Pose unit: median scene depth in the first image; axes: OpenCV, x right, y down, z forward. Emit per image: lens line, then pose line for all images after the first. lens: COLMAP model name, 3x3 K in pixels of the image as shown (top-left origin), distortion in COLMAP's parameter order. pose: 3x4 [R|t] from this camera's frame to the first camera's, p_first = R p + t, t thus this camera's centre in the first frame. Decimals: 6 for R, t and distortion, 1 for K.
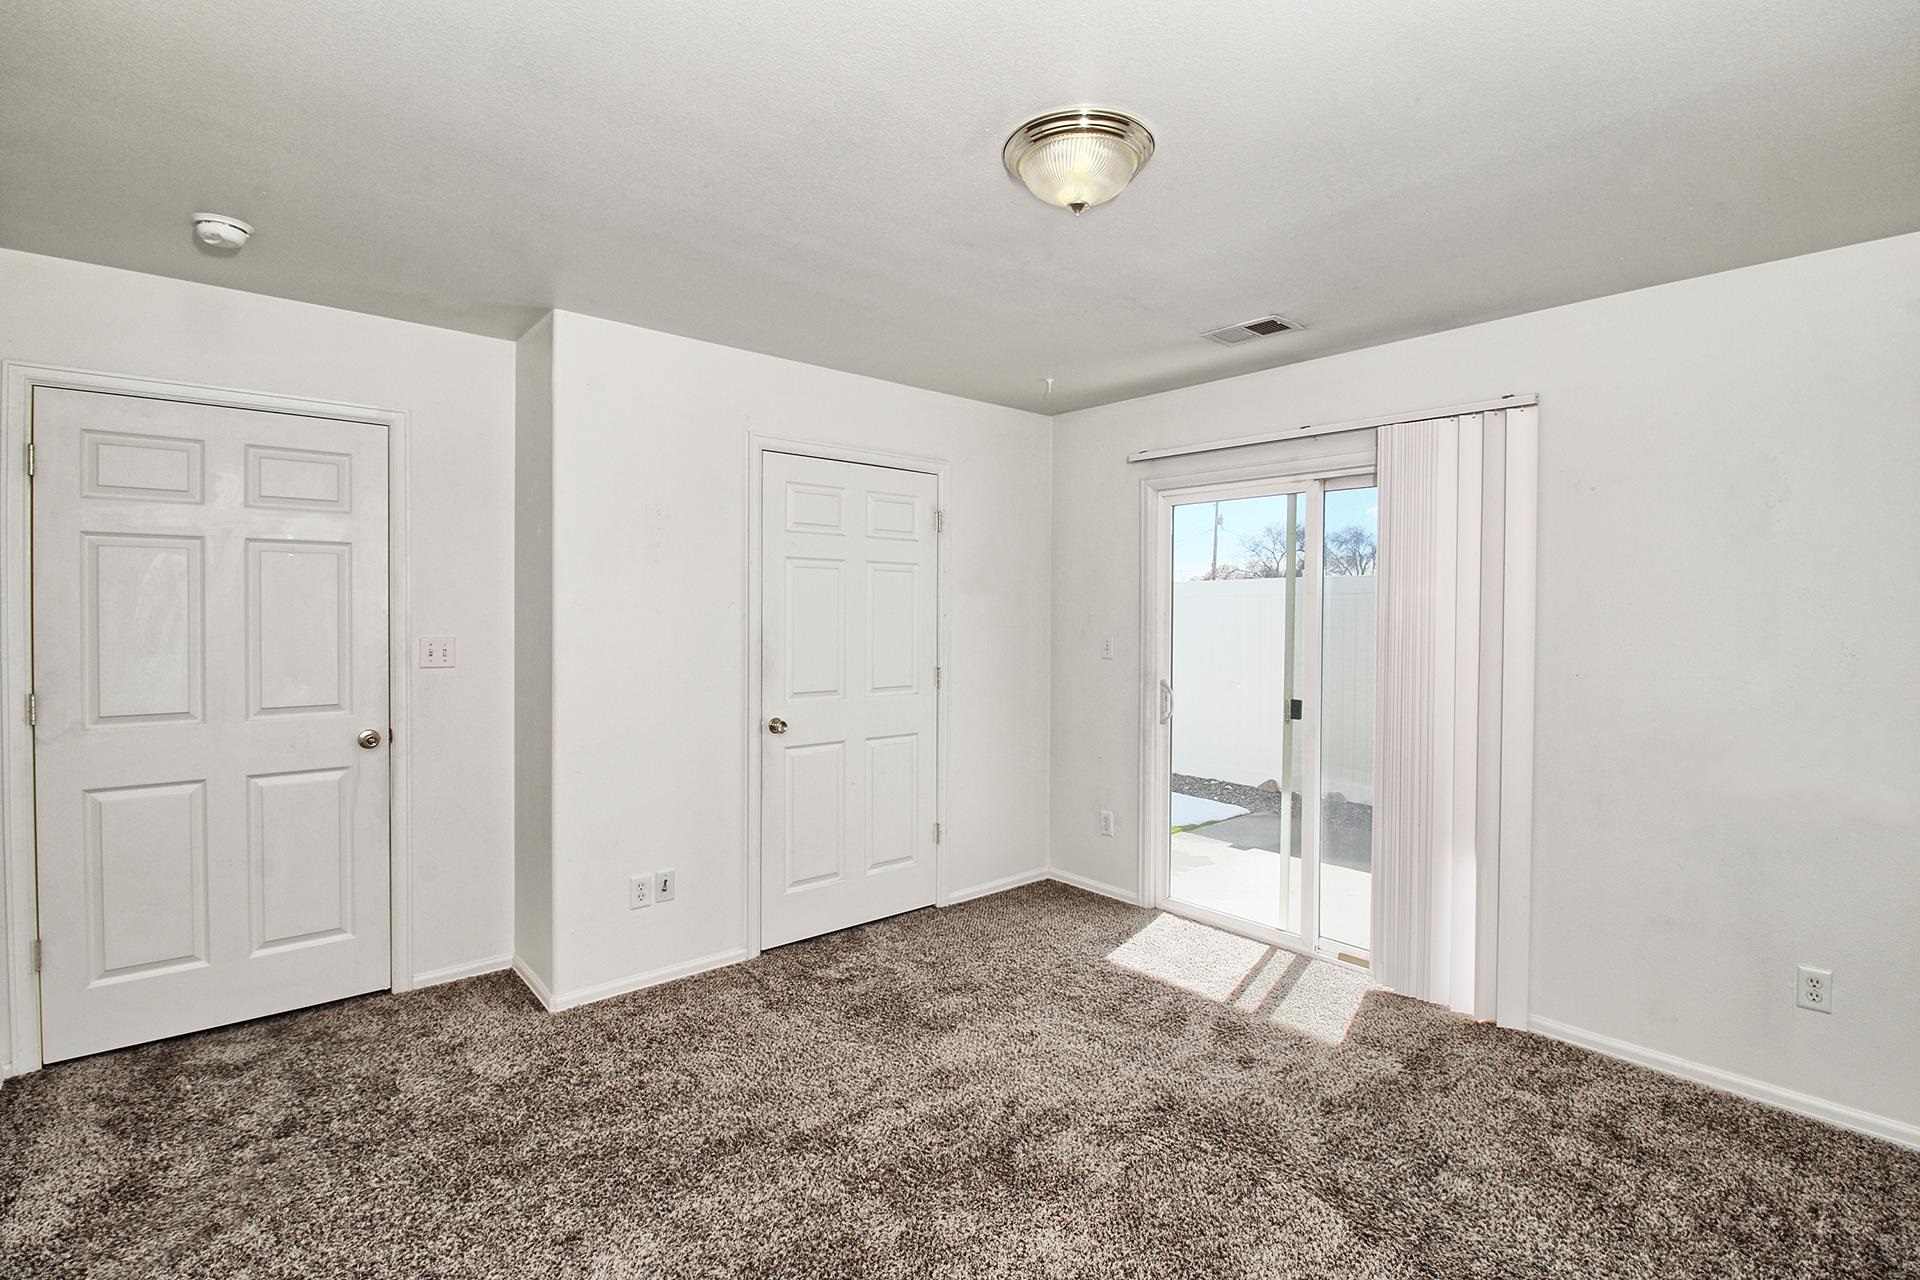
lens RADIAL K [[877.1, 0, 956.4], [0, 877.1, 625.0], [0, 0, 1]] dist [-0.018996, -0.006359]
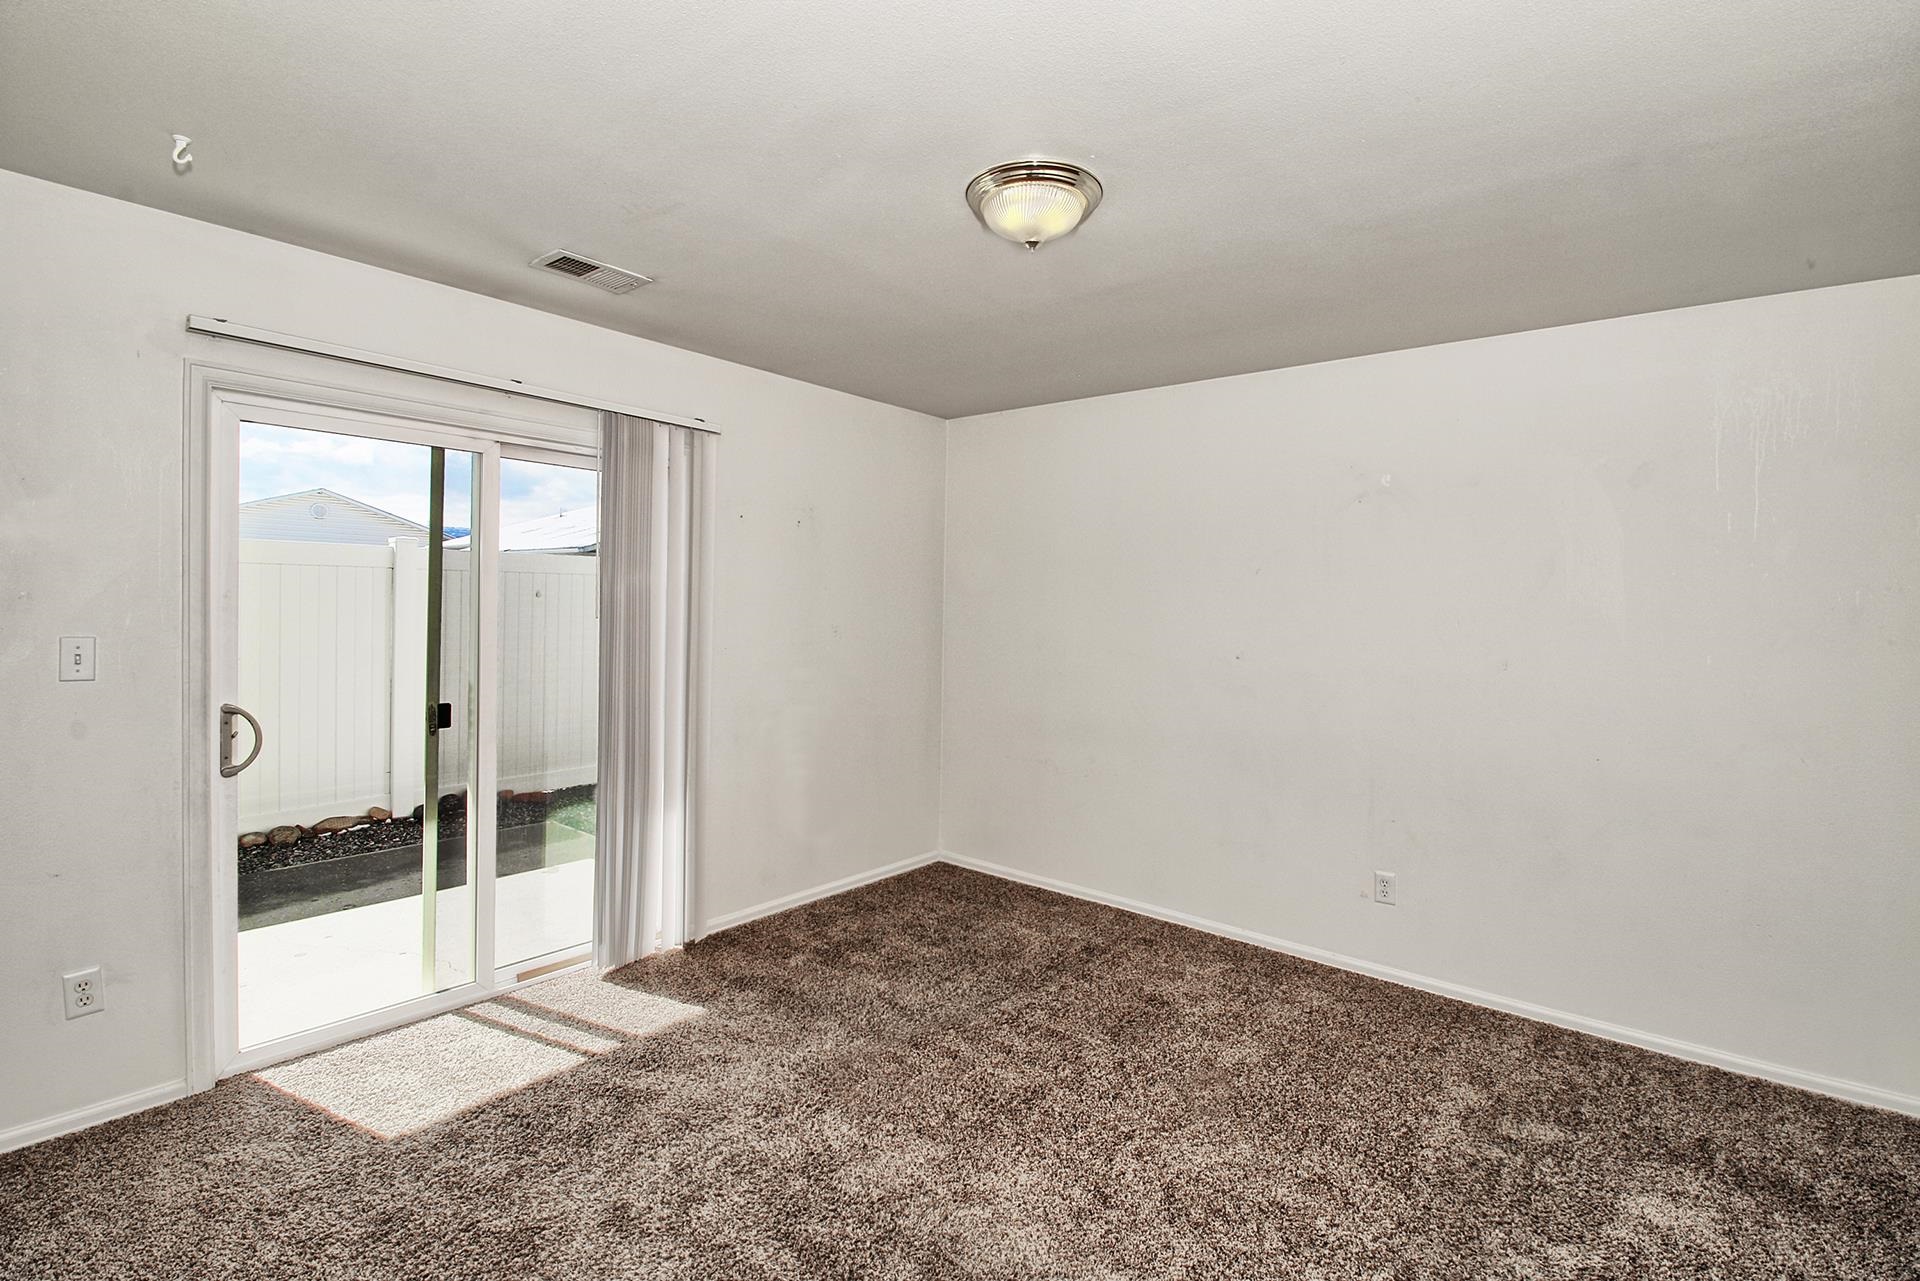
lens RADIAL K [[877.1, 0, 959.2], [0, 877.1, 634.2], [0, 0, 1]] dist [-0.018996, -0.006359]
pose [[-0.181969, -0.034339, 0.982705, -0.527649], [0.000673, 0.999385, 0.035046, -0.007840], [-0.983304, 0.007039, -0.181834, 0.727222]]
